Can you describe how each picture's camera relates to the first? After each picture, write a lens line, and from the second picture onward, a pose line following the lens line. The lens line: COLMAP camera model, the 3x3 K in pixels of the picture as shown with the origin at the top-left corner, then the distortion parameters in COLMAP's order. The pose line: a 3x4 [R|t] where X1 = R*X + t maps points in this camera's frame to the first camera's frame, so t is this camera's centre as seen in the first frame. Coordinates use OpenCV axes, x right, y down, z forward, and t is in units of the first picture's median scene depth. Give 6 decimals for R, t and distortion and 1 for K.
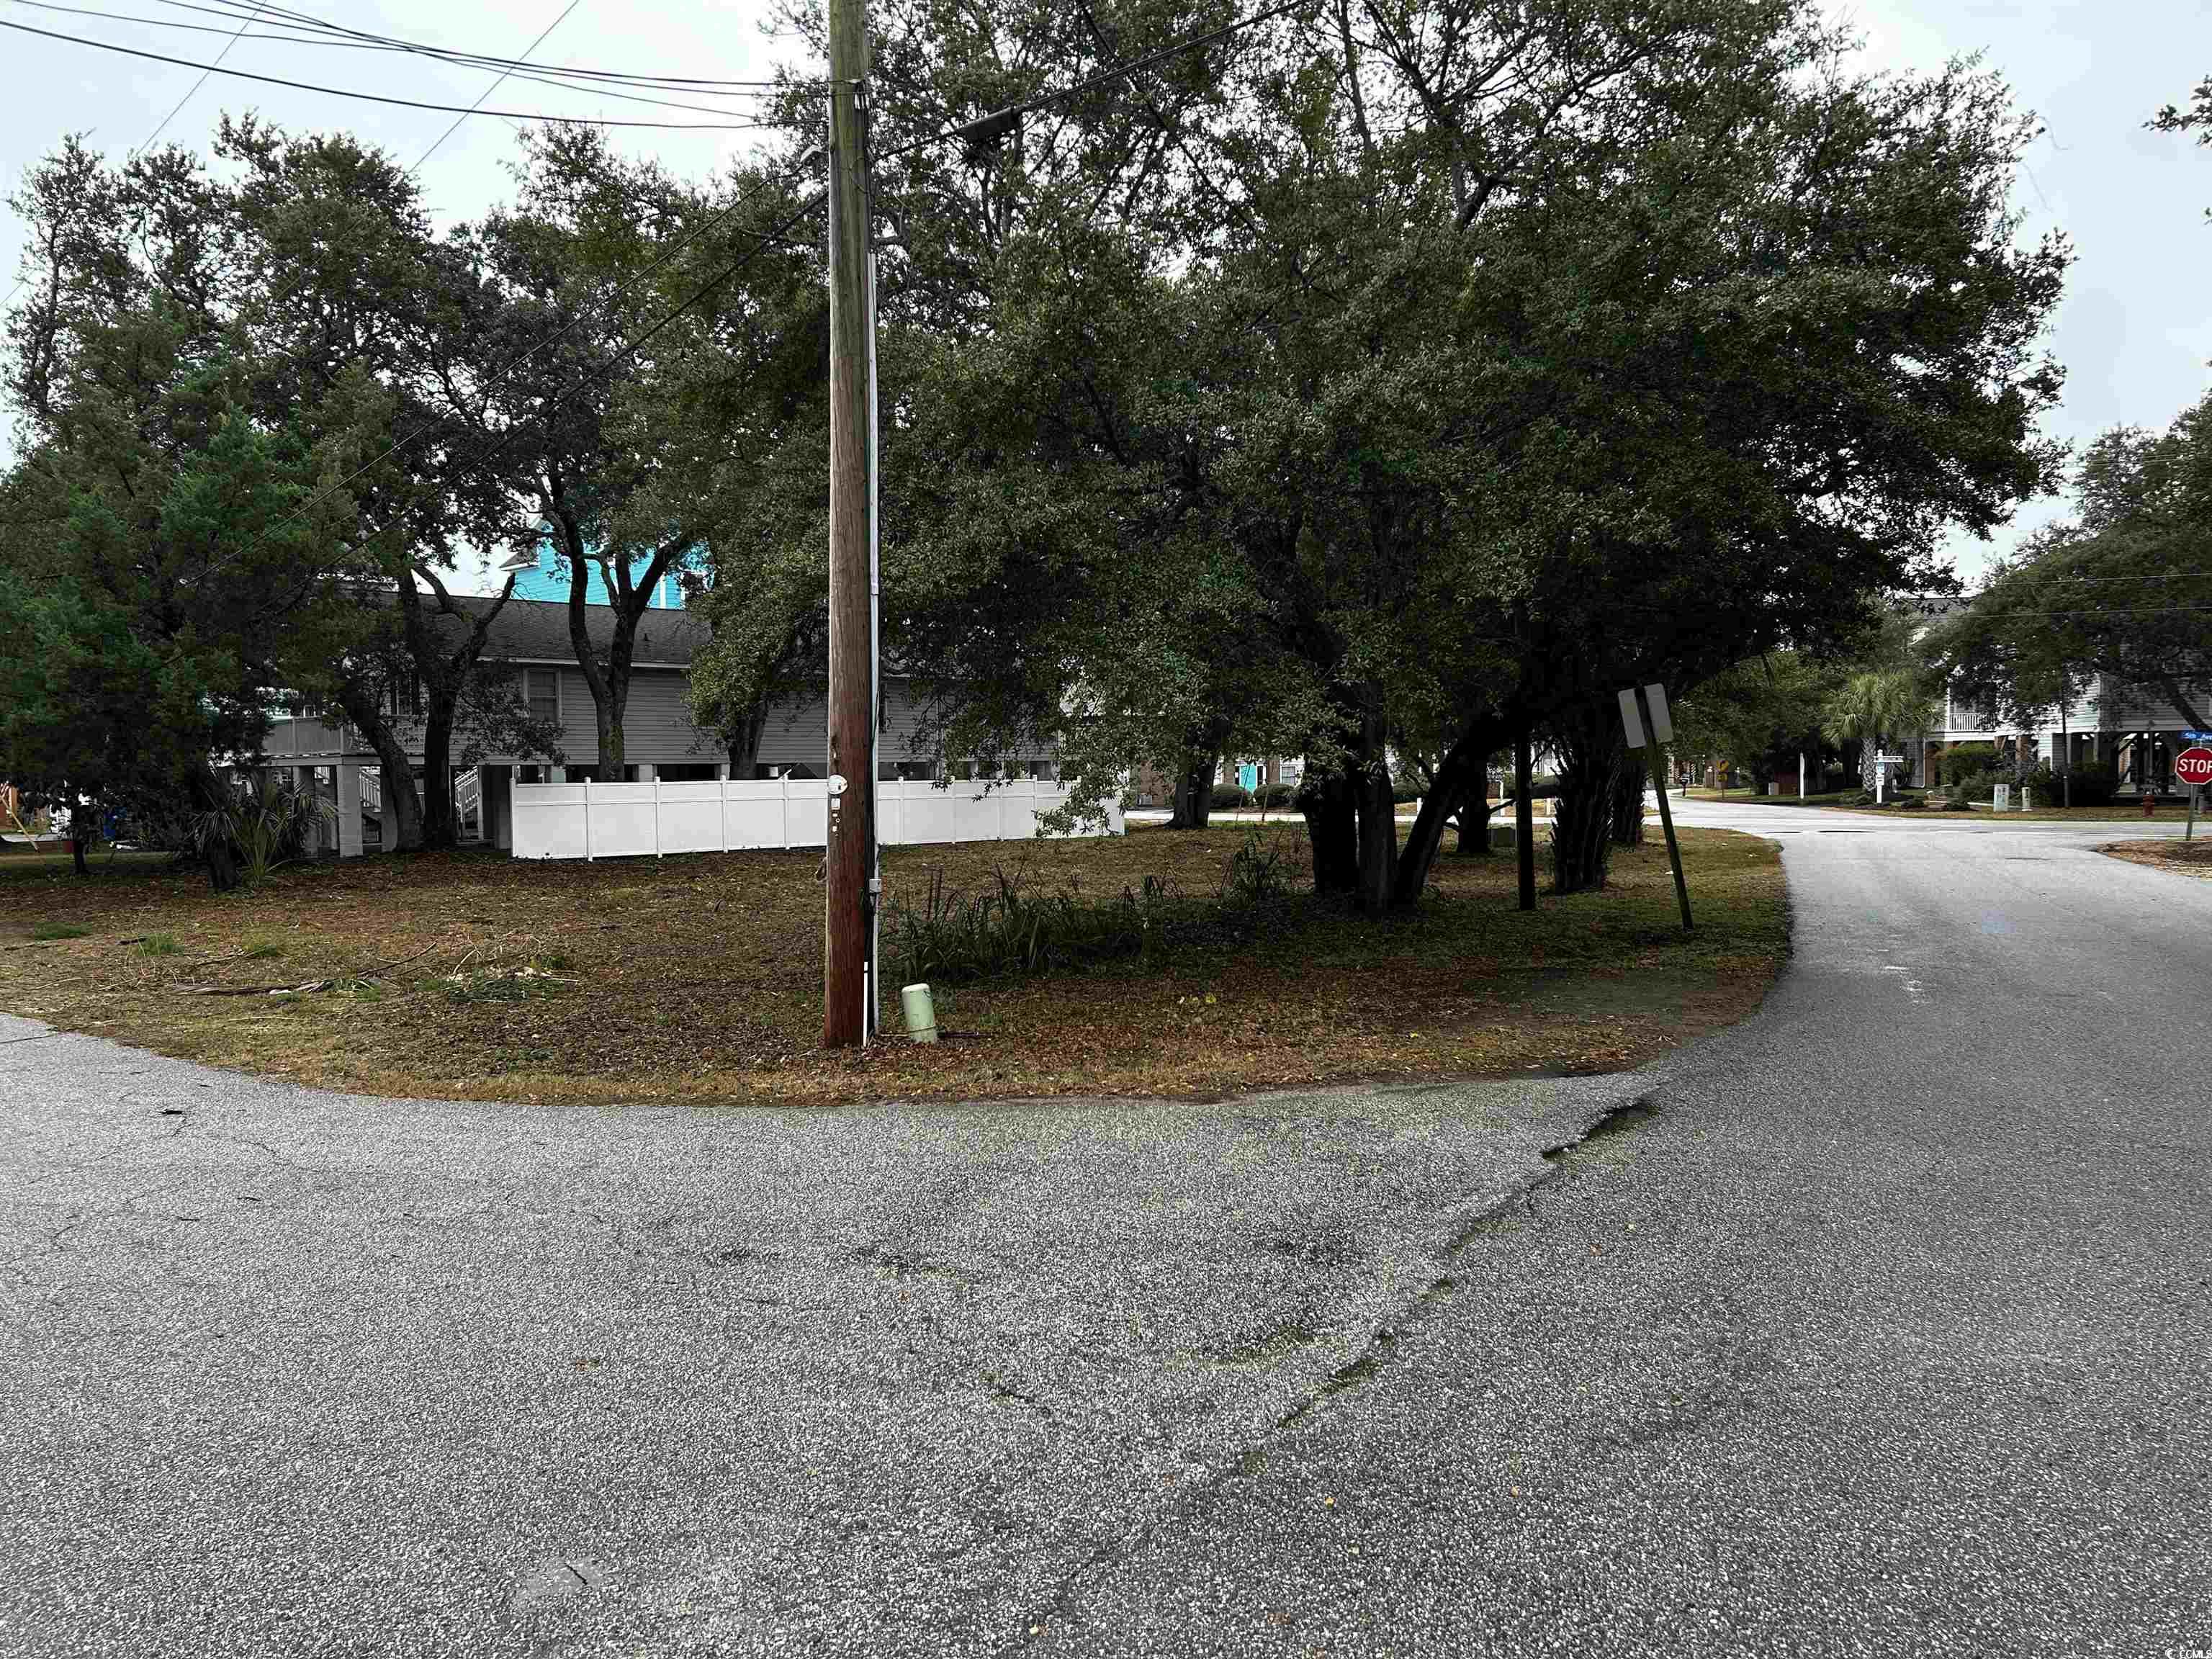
lens RADIAL K [[1673.5, 0, 1102.1], [0, 1673.5, 835.6], [0, 0, 1]] dist [0.063307, -0.051174]
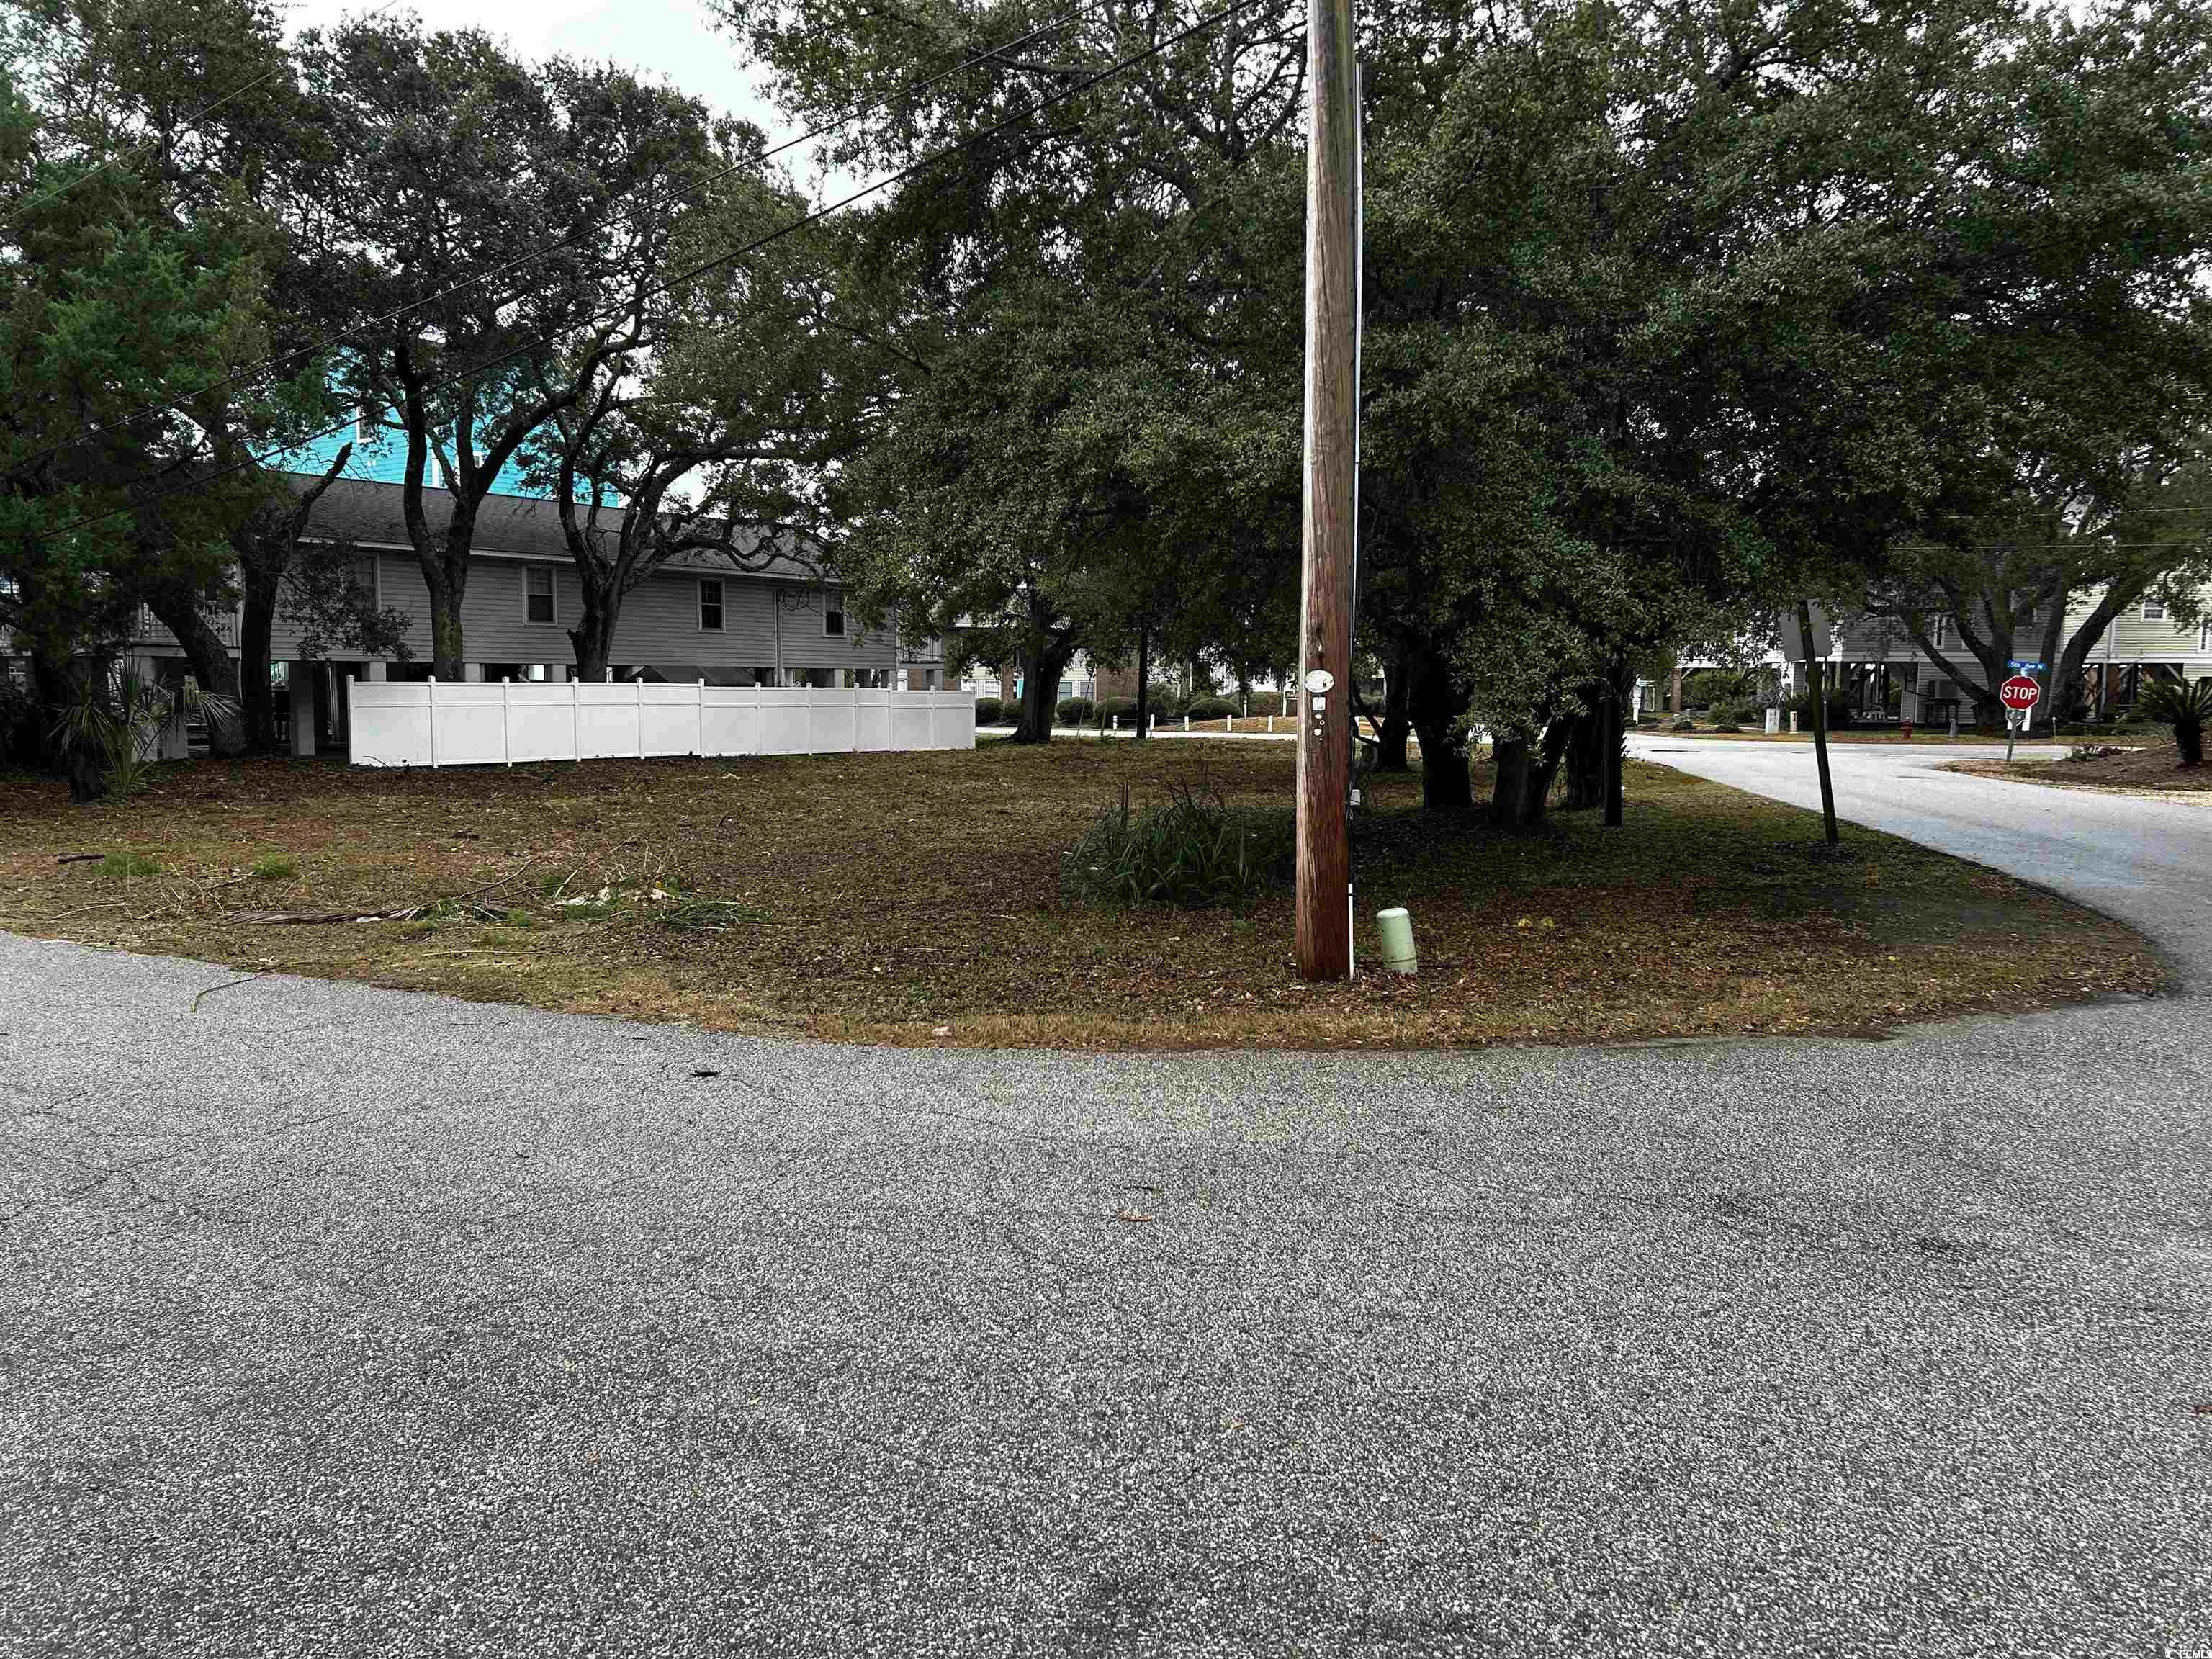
lens RADIAL K [[1673.5, 0, 1108.2], [0, 1673.5, 839.2], [0, 0, 1]] dist [0.063307, -0.051174]
pose [[0.982088, 0.000440, 0.188423, -0.123650], [-0.010283, 0.998632, 0.051262, 0.002282], [-0.188142, -0.052281, 0.980749, 0.044723]]
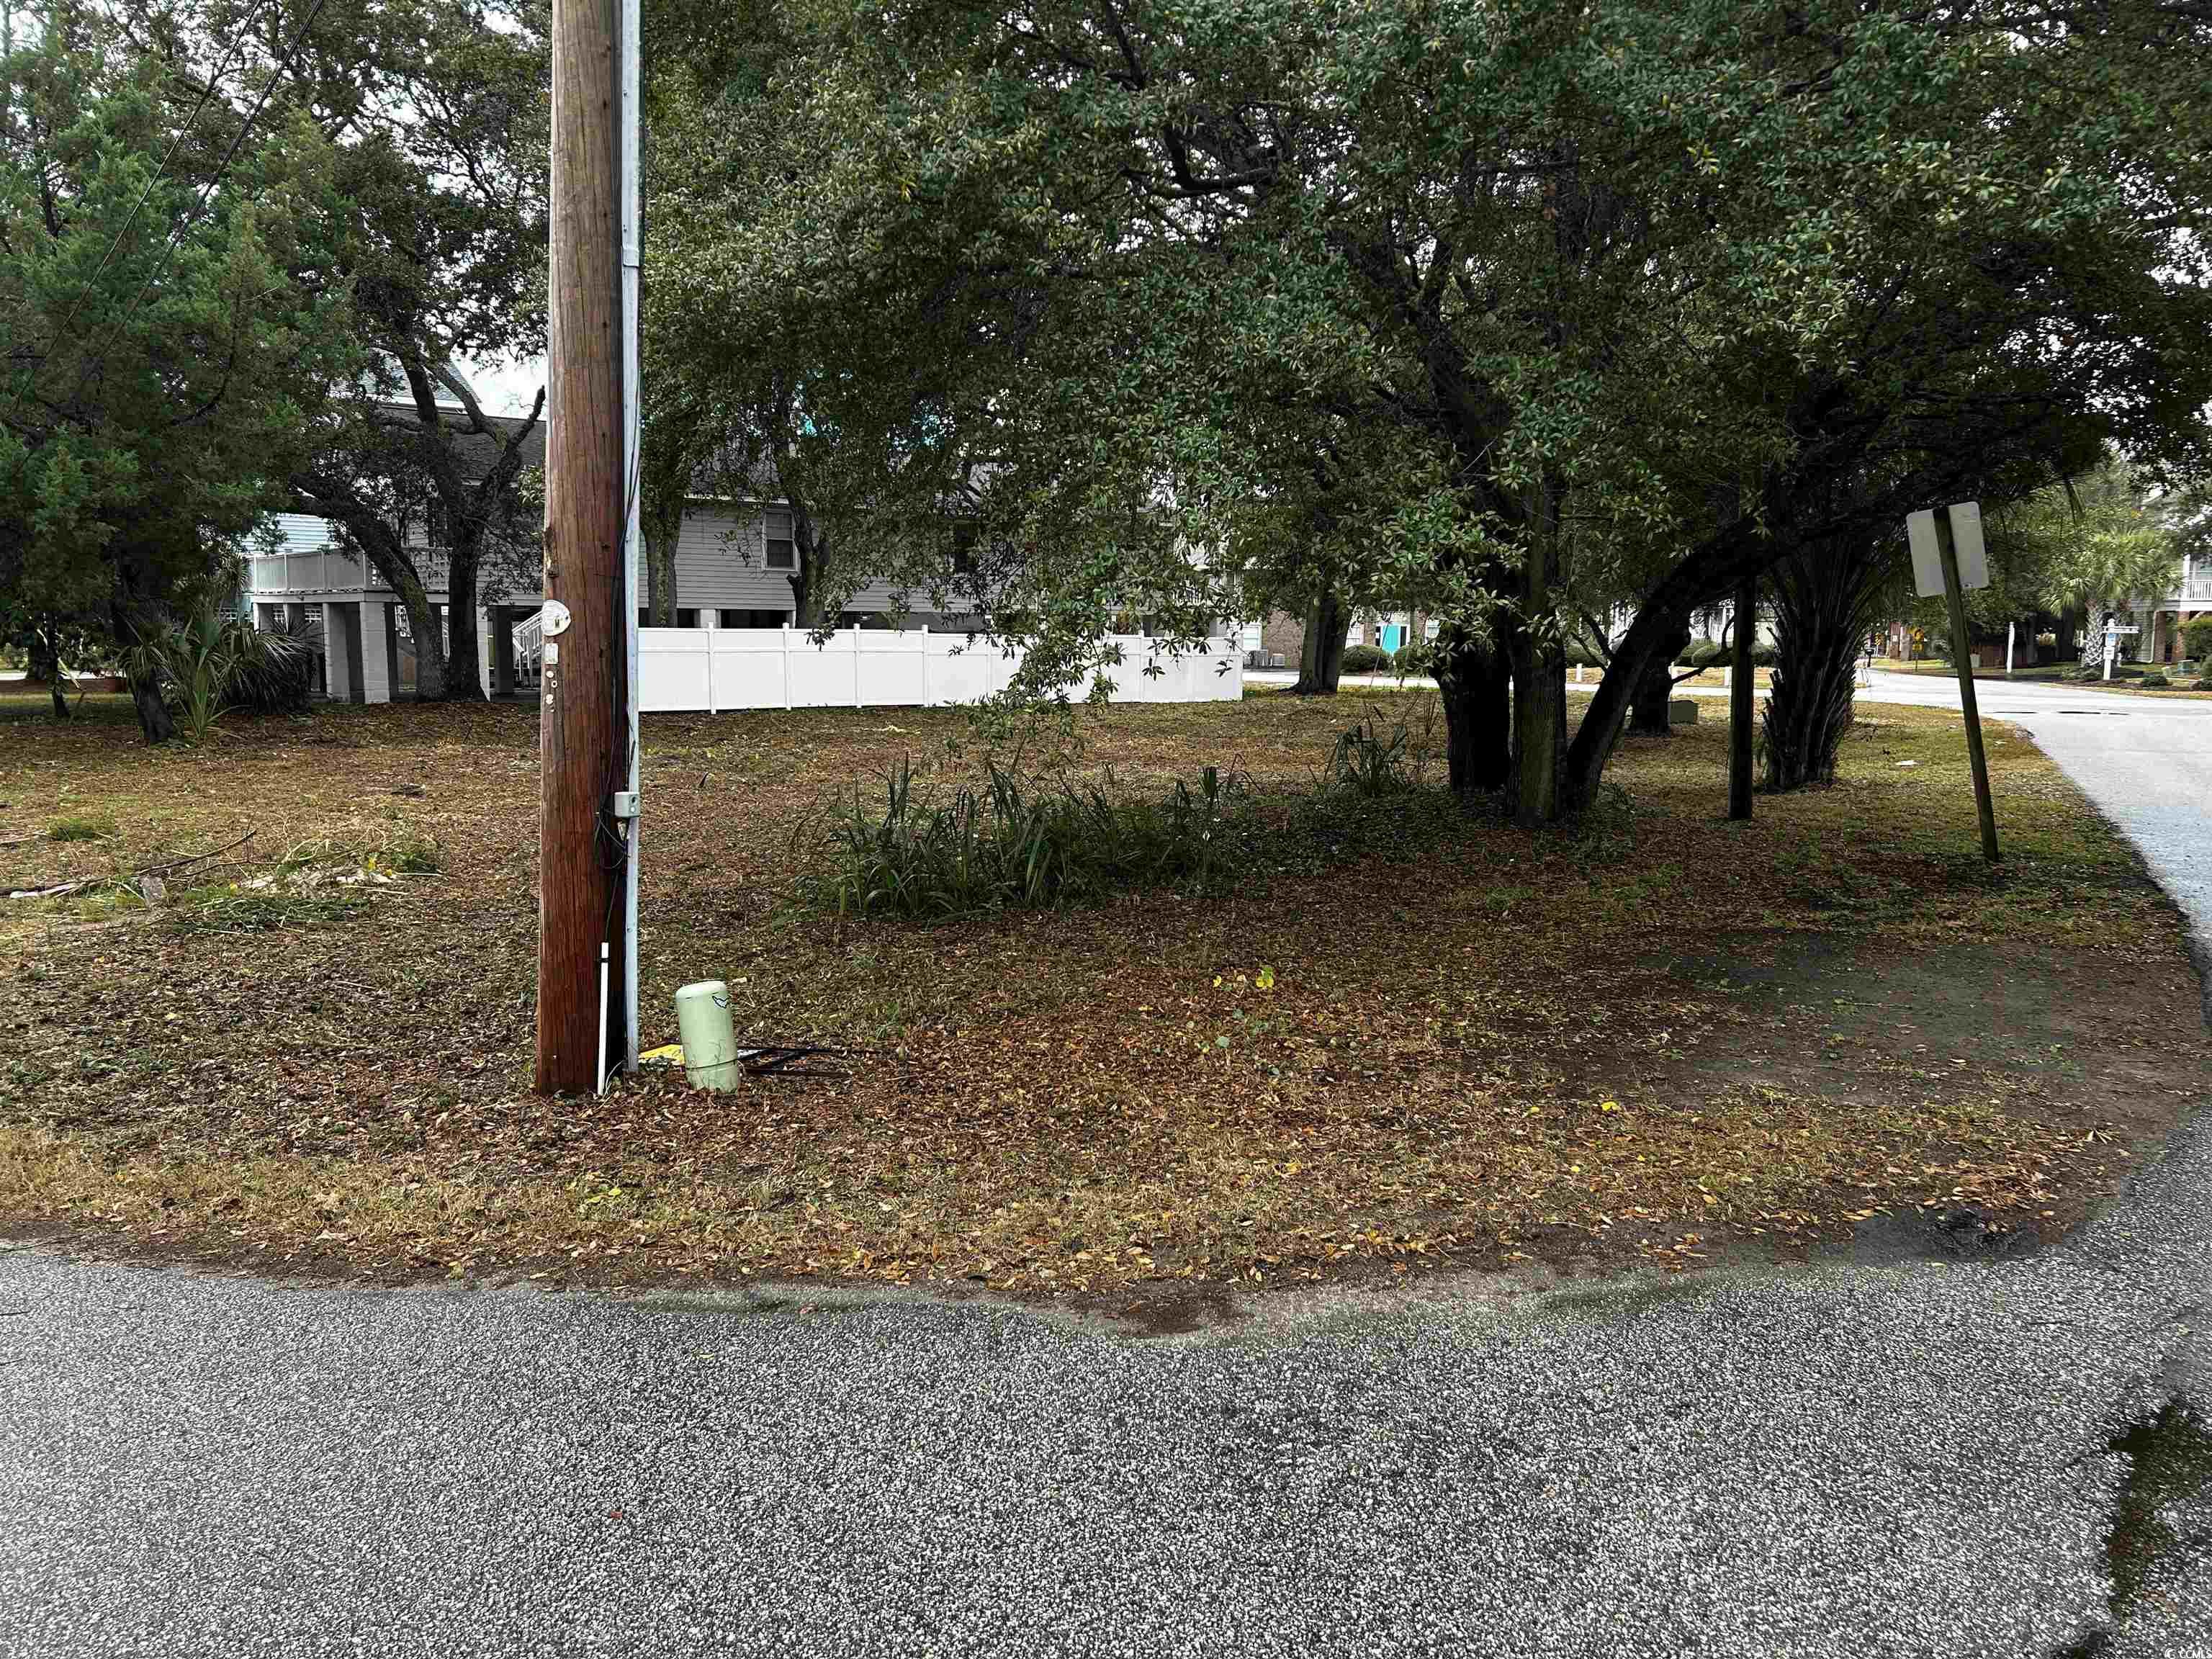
lens RADIAL K [[1673.5, 0, 1115.2], [0, 1673.5, 810.2], [0, 0, 1]] dist [0.063307, -0.051174]
pose [[0.996800, 0.027246, -0.075150, 0.019029], [-0.022006, 0.997326, 0.069695, -0.002958], [0.076848, -0.067818, 0.994734, 0.131822]]
